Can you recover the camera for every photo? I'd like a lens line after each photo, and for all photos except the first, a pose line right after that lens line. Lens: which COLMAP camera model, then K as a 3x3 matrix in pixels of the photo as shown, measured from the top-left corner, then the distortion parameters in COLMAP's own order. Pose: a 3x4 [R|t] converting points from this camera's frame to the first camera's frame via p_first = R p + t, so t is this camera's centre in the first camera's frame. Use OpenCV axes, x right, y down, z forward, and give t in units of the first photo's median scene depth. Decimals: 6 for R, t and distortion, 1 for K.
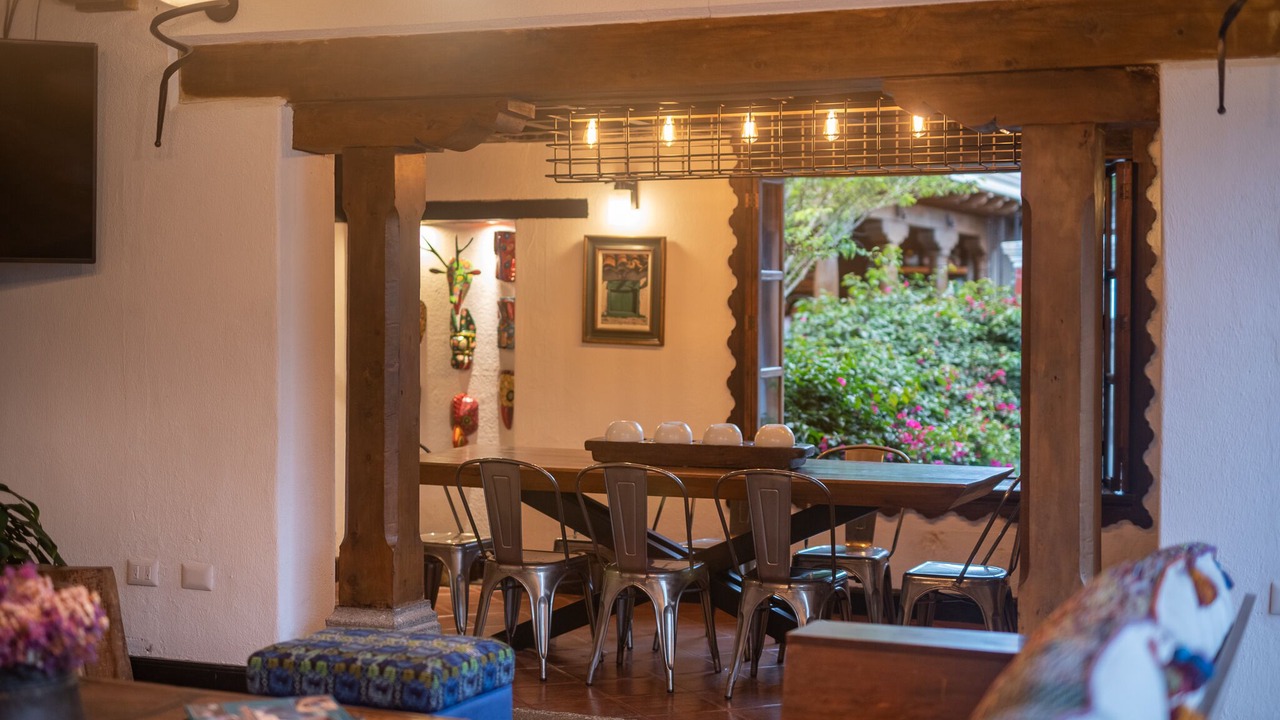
lens RADIAL K [[1831.8, 0, 640.0], [0, 1831.8, 360.0], [0, 0, 1]] dist [-0.016044, -0.025741]
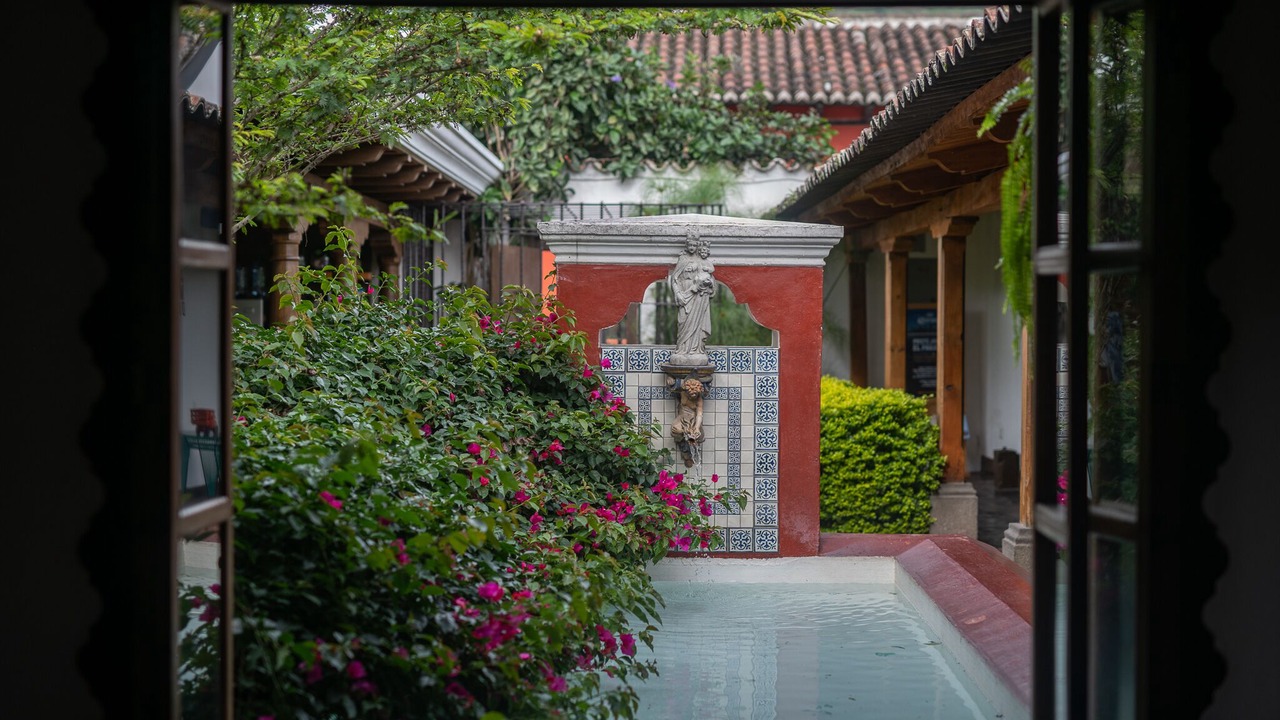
lens RADIAL K [[1831.8, 0, 640.0], [0, 1831.8, 360.0], [0, 0, 1]] dist [-0.016044, -0.025741]
pose [[0.930898, -0.007549, 0.365200, 0.014128], [0.010560, 0.999925, -0.006250, -0.016132], [-0.365126, 0.009675, 0.930908, 0.467402]]
